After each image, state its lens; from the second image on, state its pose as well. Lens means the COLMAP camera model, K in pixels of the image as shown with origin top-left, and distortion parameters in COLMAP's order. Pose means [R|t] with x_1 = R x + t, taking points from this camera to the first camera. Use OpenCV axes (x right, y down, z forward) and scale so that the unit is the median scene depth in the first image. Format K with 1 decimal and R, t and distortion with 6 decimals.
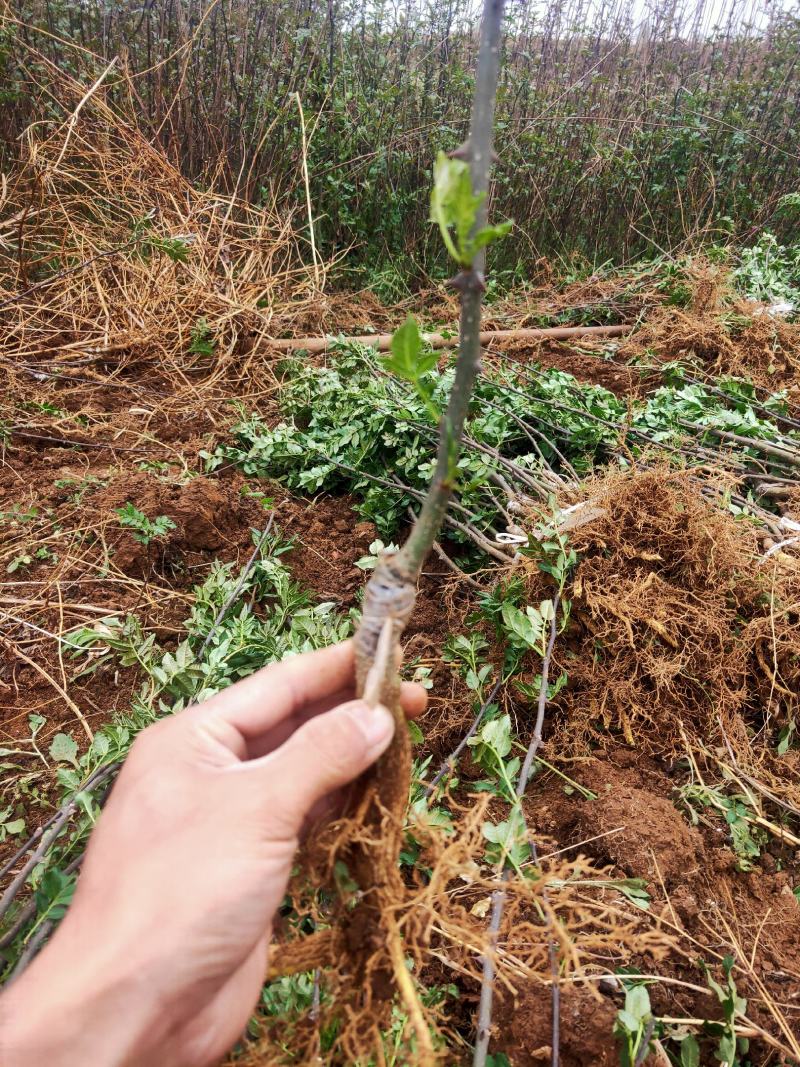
lens RADIAL K [[775.6, 0, 400.0], [0, 775.6, 533.5], [0, 0, 1]] dist [0.021564, 0.003022]
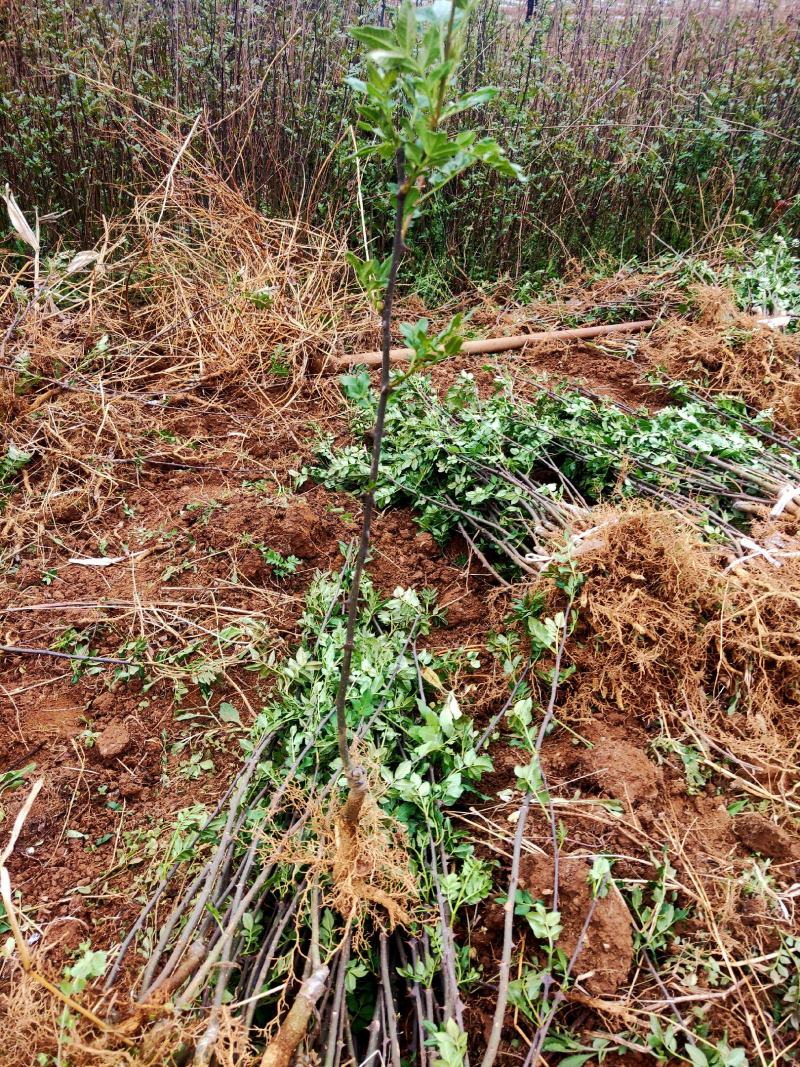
lens RADIAL K [[775.6, 0, 400.0], [0, 775.6, 533.5], [0, 0, 1]] dist [0.021564, 0.003022]
pose [[0.998674, -0.013494, -0.049687, -0.024454], [0.017419, 0.996688, 0.079428, -0.131640], [0.048450, -0.080188, 0.995602, -0.318207]]
